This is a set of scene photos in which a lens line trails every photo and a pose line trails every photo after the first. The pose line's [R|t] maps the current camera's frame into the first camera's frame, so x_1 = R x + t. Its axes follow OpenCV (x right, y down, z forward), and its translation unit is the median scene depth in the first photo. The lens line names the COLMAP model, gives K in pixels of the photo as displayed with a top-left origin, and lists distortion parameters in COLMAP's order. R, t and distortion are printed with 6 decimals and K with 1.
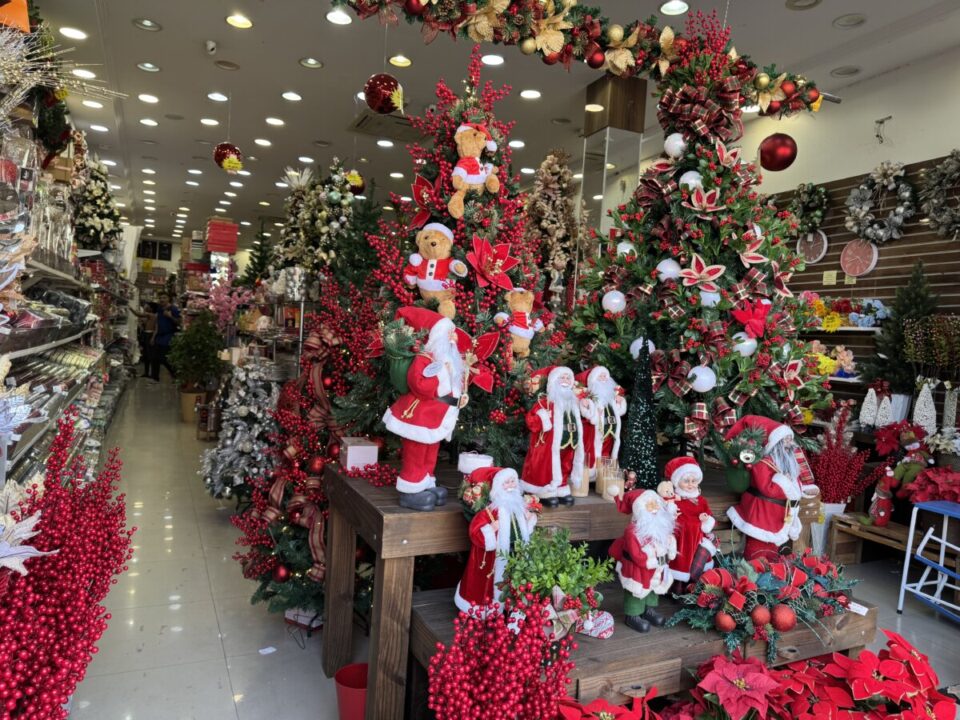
lens RADIAL K [[660.4, 0, 480.0], [0, 660.4, 360.0], [0, 0, 1]] dist [0.119028, -0.160538]
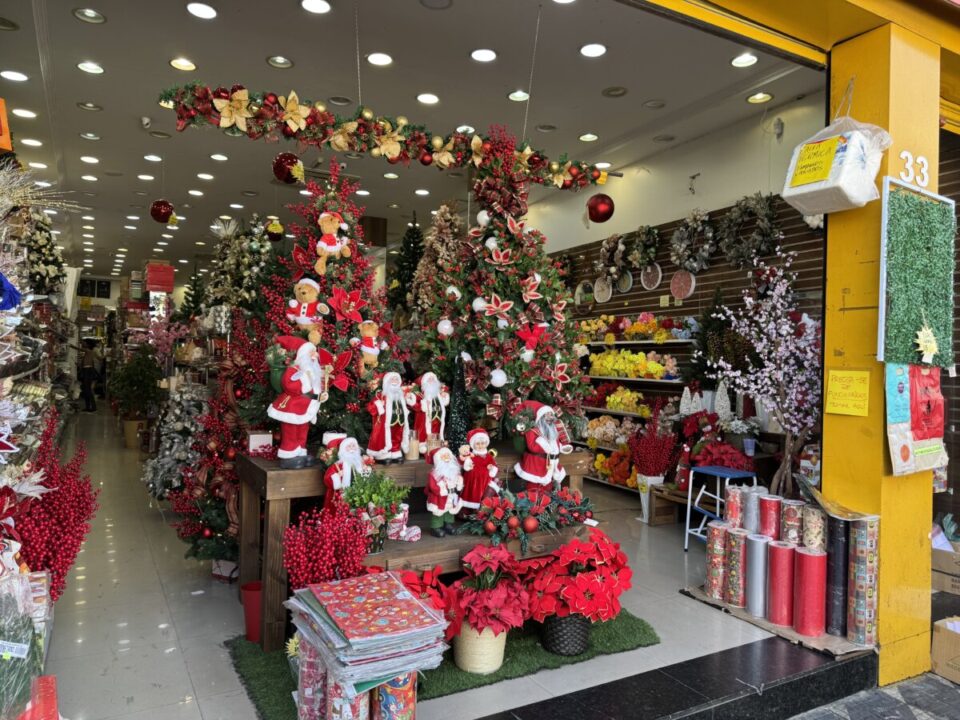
lens RADIAL K [[660.4, 0, 480.0], [0, 660.4, 360.0], [0, 0, 1]] dist [0.119028, -0.160538]
pose [[0.996661, -0.037260, 0.072648, 0.168600], [0.039866, 0.998600, -0.034760, 0.033547], [-0.071251, 0.037540, 0.996752, -0.409280]]
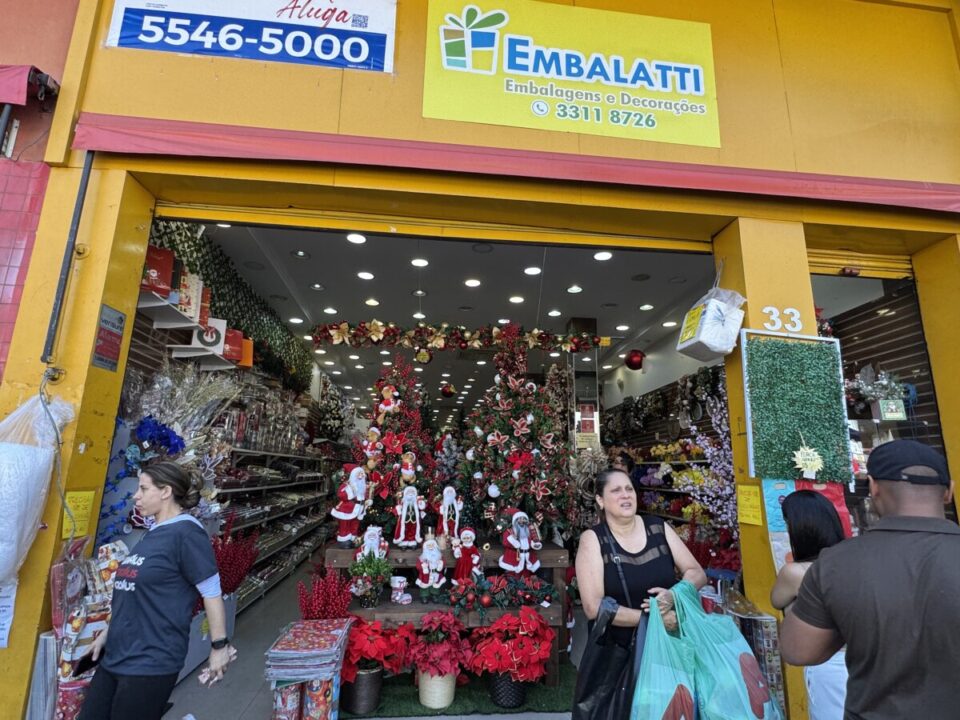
lens RADIAL K [[506.6, 0, 480.0], [0, 506.6, 360.0], [0, 0, 1]] dist [-0.005097, -0.000304]
pose [[0.945316, -0.114115, -0.305542, 0.738885], [0.028048, 0.961768, -0.272426, 0.057942], [0.324949, 0.248959, 0.912375, -0.503705]]
